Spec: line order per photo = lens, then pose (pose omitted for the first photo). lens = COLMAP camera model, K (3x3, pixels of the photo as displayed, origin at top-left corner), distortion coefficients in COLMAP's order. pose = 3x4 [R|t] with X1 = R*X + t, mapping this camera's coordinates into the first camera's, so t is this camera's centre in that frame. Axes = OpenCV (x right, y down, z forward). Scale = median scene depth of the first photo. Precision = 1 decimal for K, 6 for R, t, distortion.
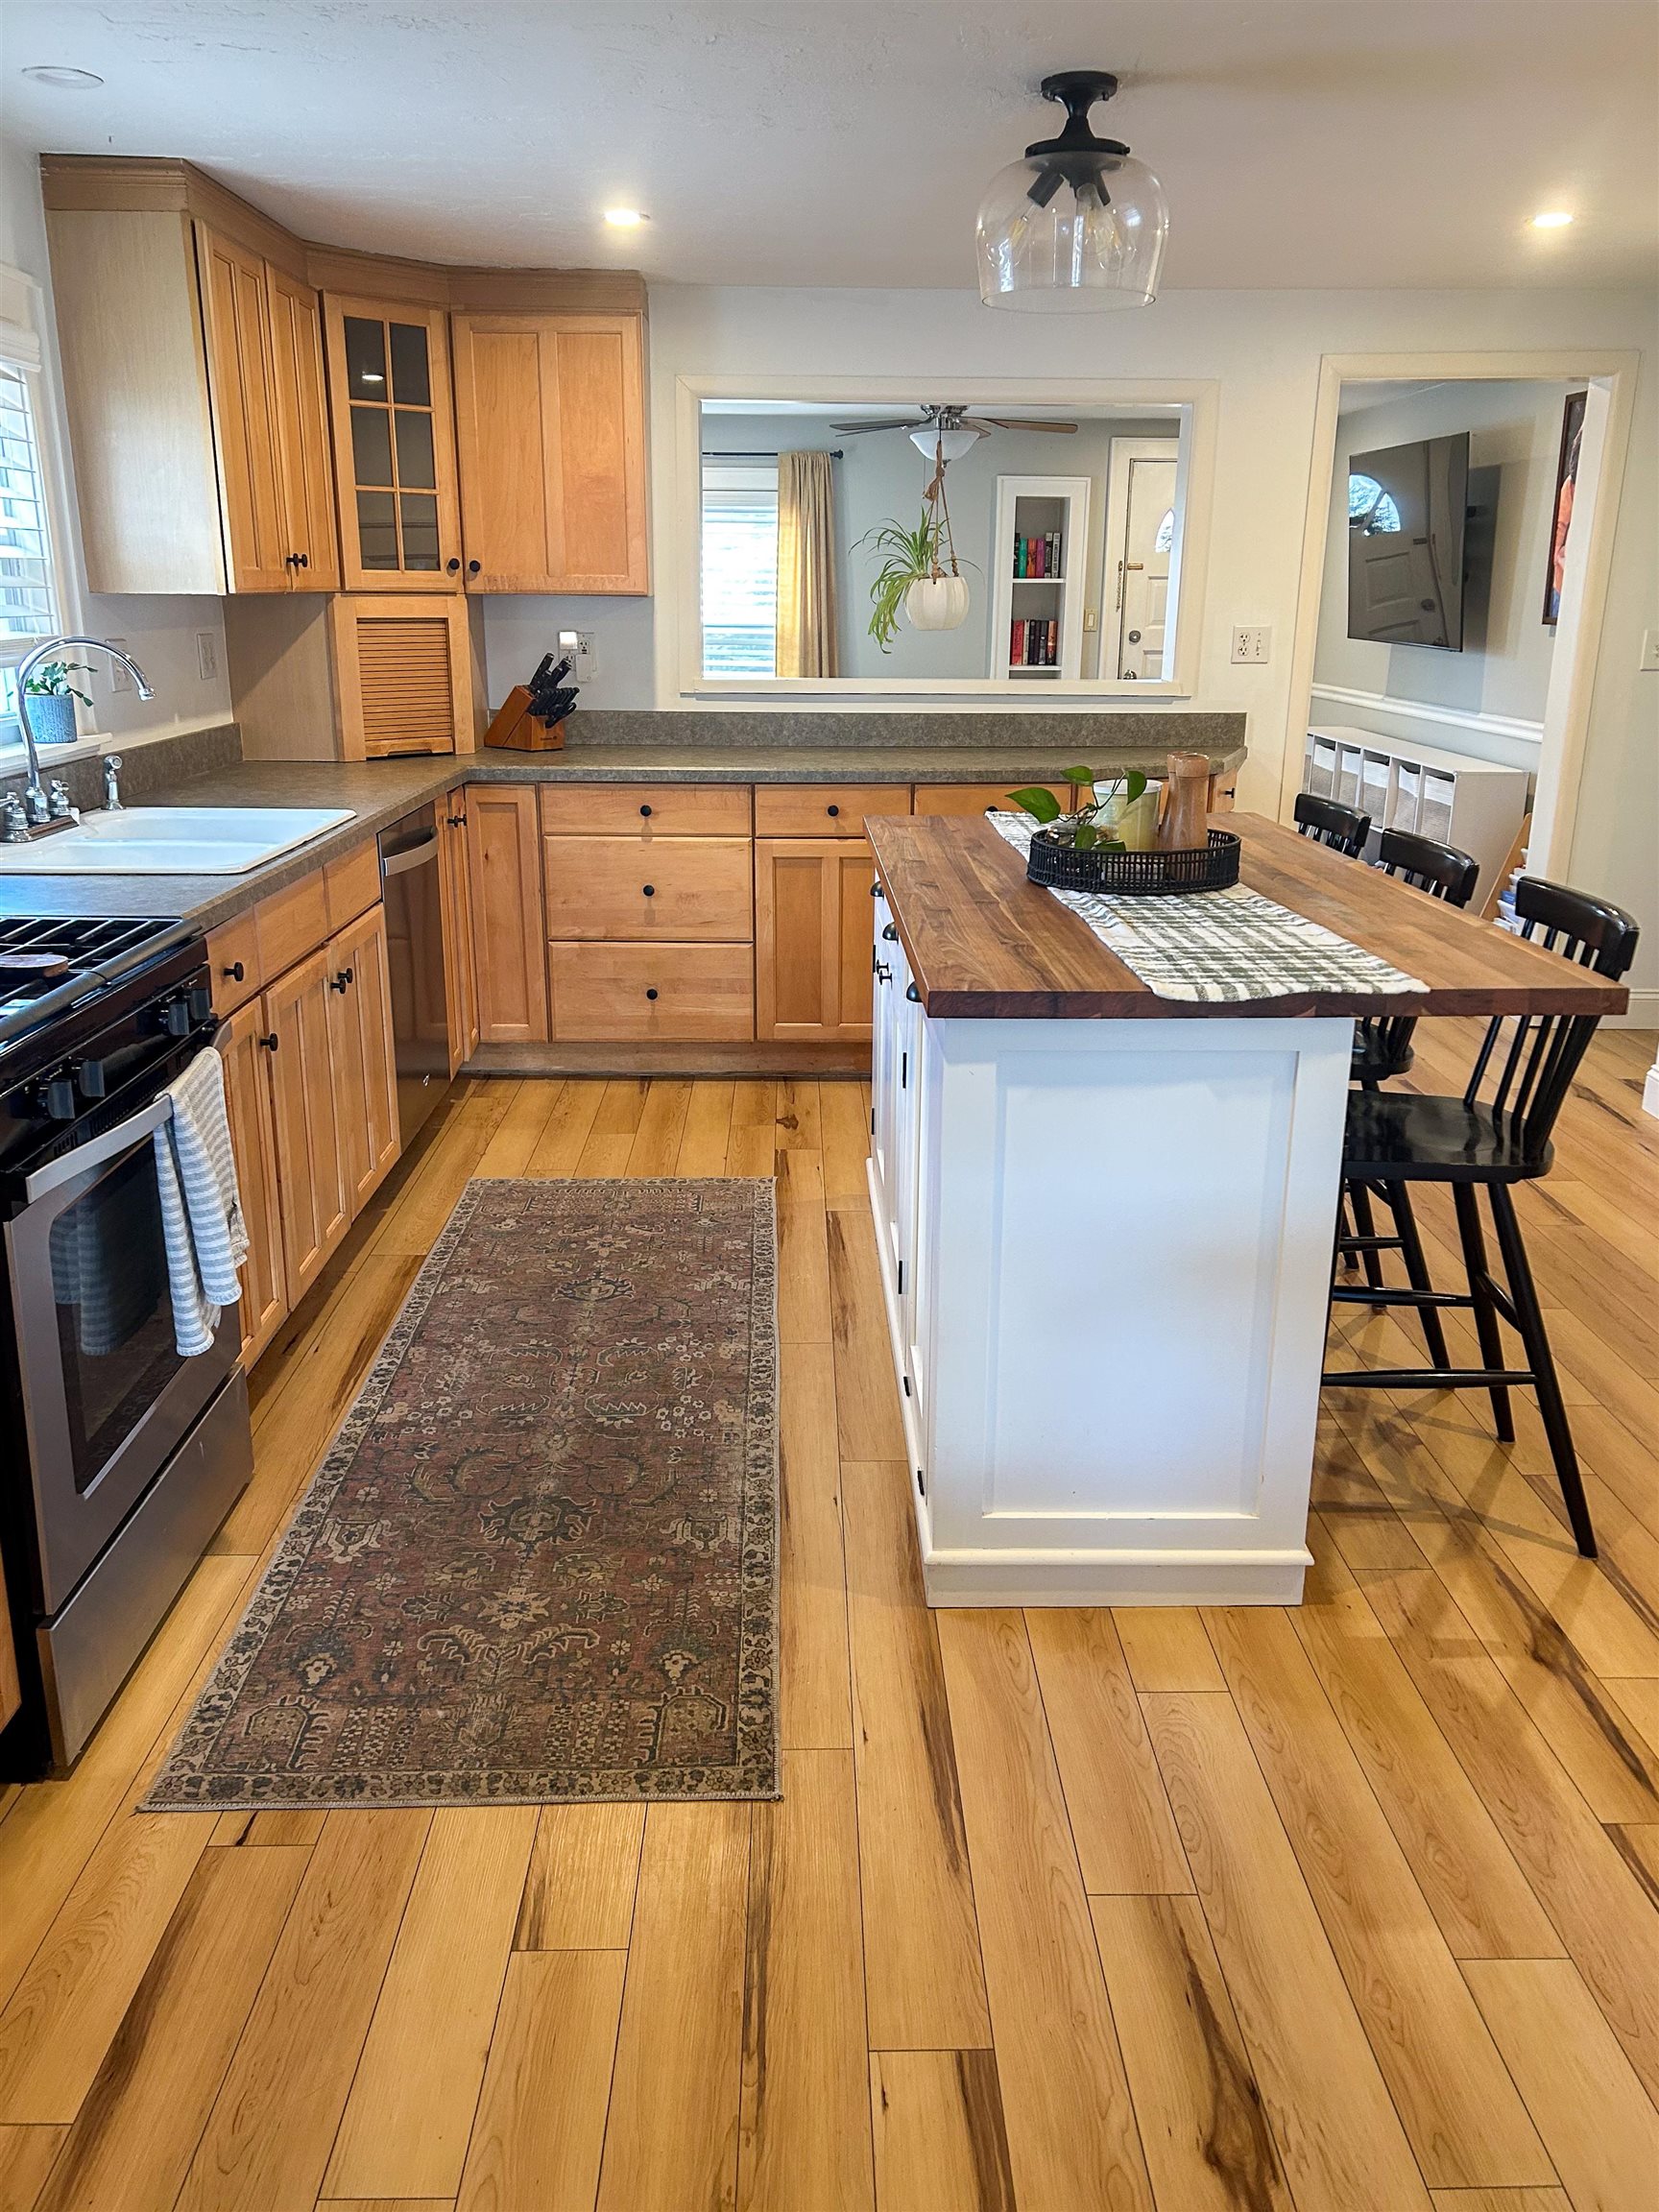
lens RADIAL K [[1733.7, 0, 839.3], [0, 1733.7, 1105.4], [0, 0, 1]] dist [0.053567, -0.053186]
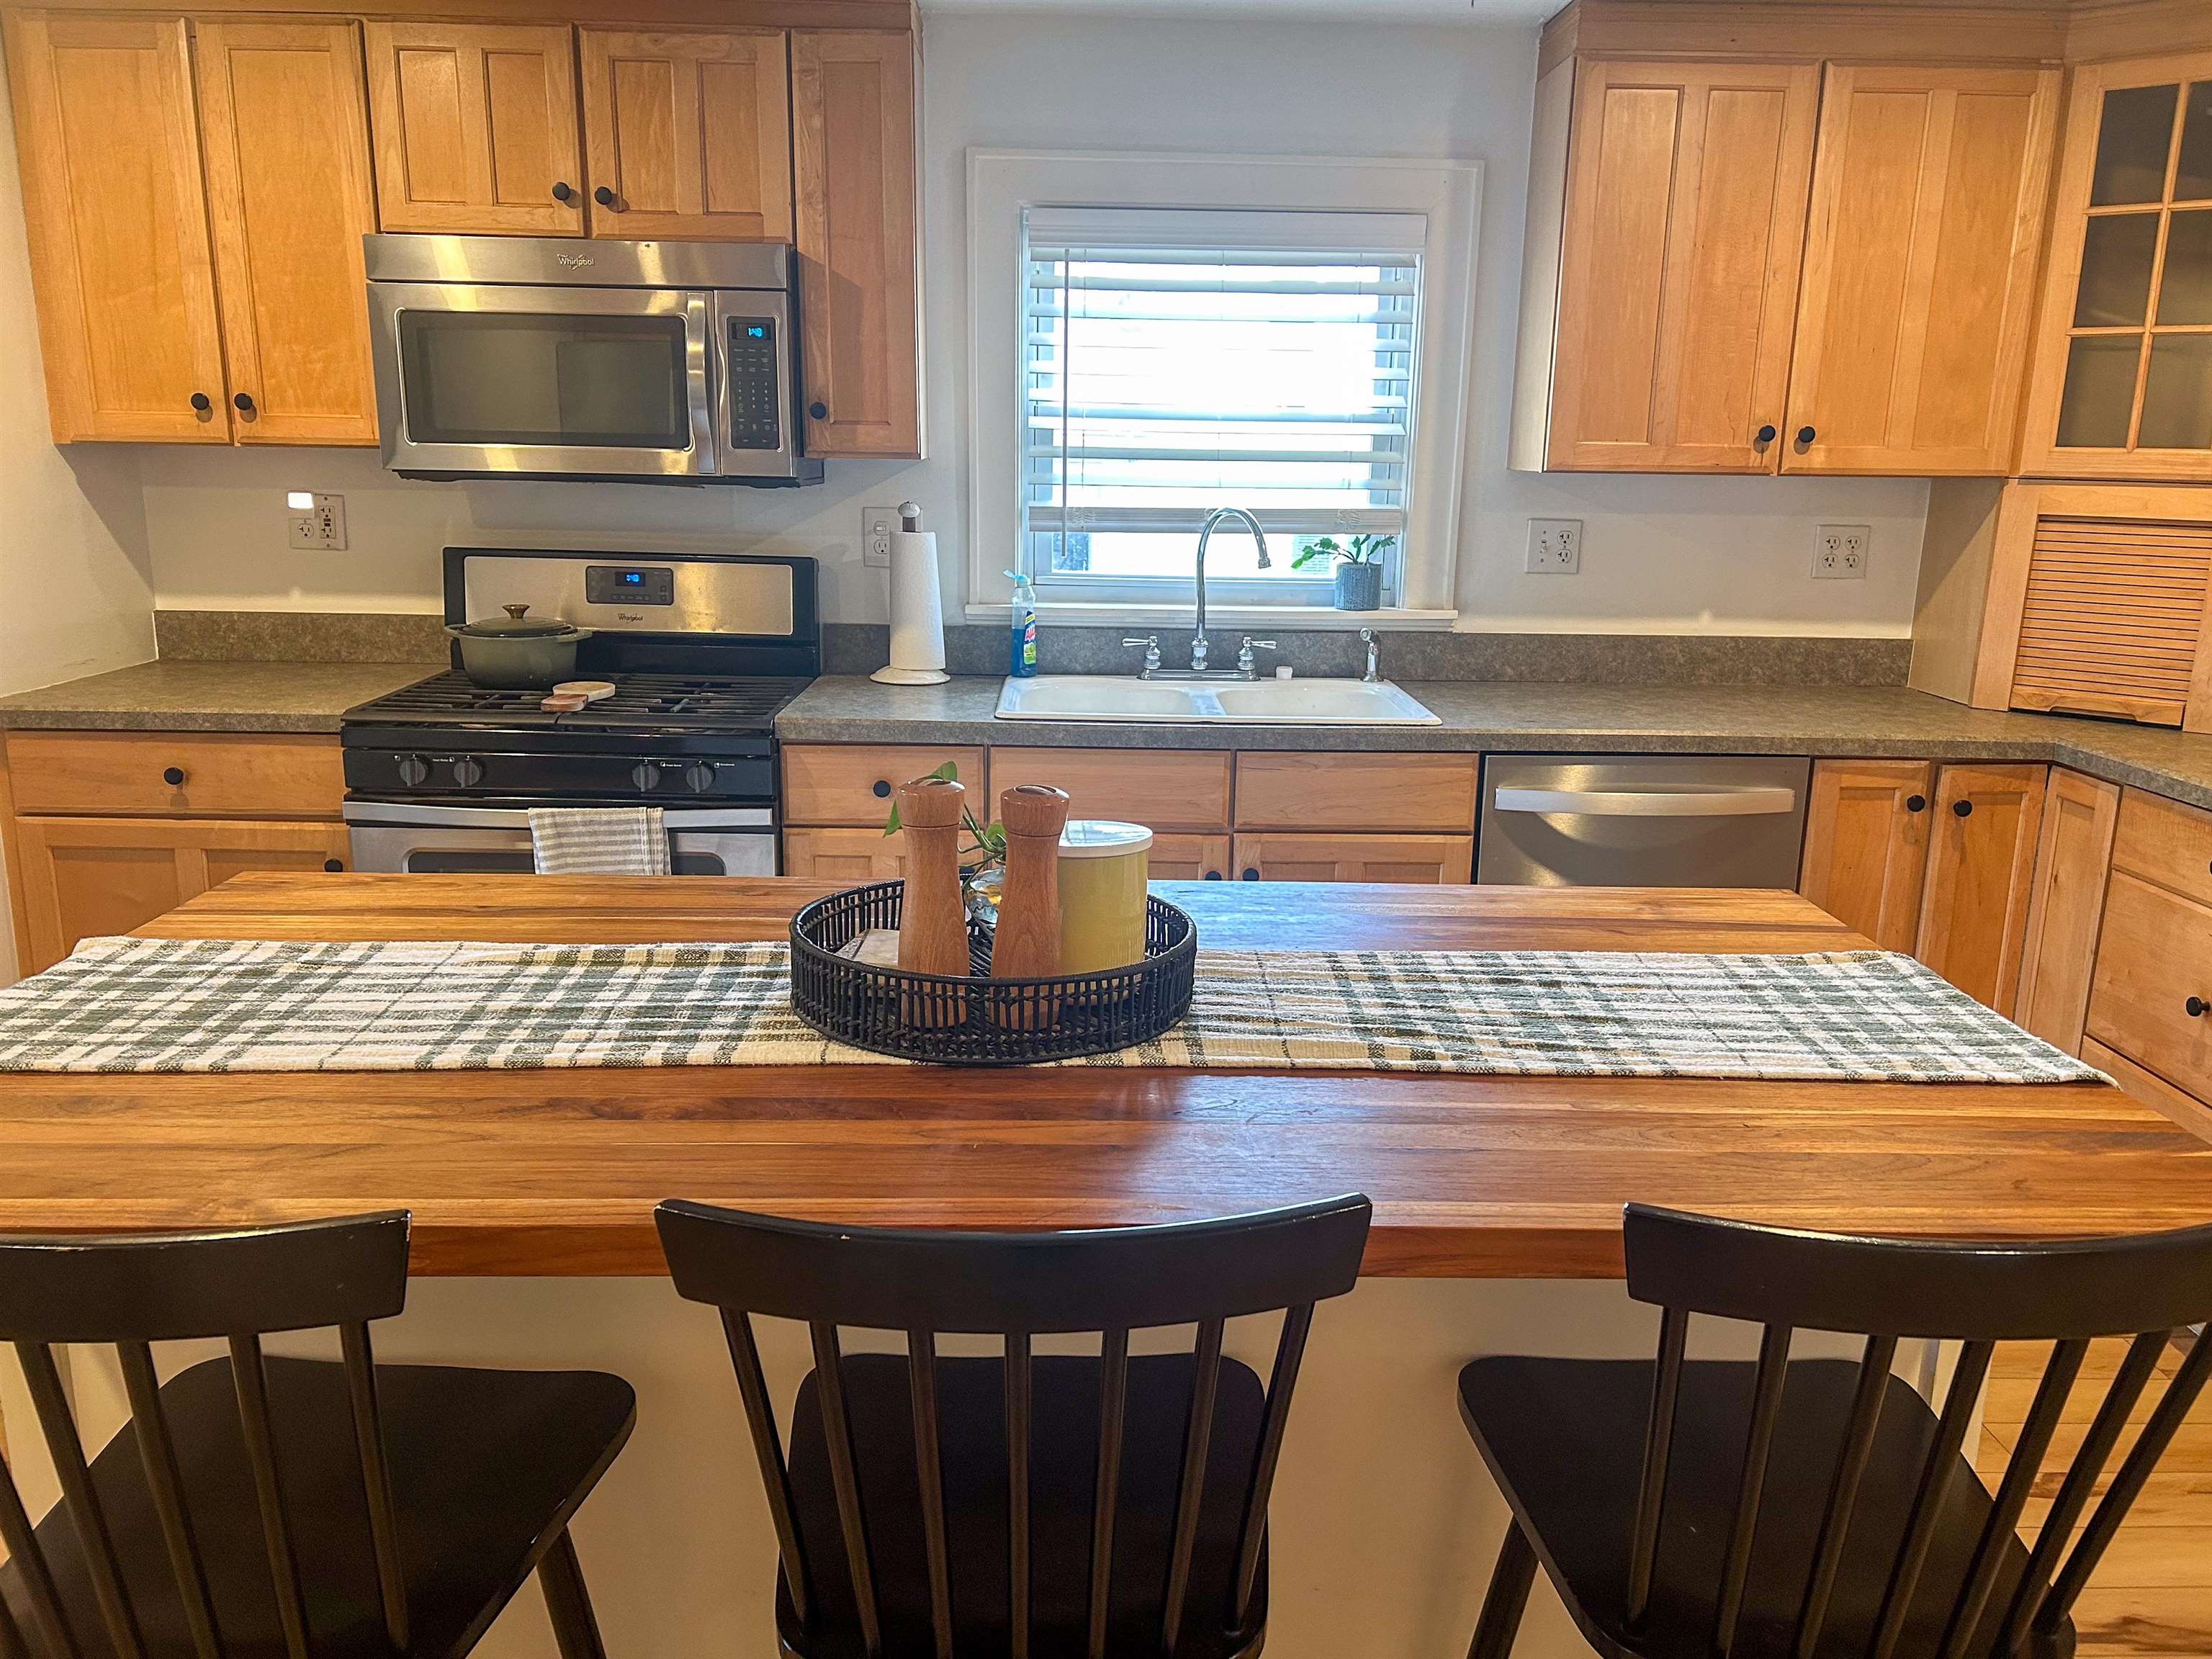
lens RADIAL K [[1688.7, 0, 1144.7], [0, 1688.7, 837.7], [0, 0, 1]] dist [0.067805, -0.066944]
pose [[-0.007123, 0.221406, -0.975156, 0.611722], [-0.302081, 0.929143, 0.213166, -0.278978], [0.953256, 0.296094, 0.060265, 0.928038]]
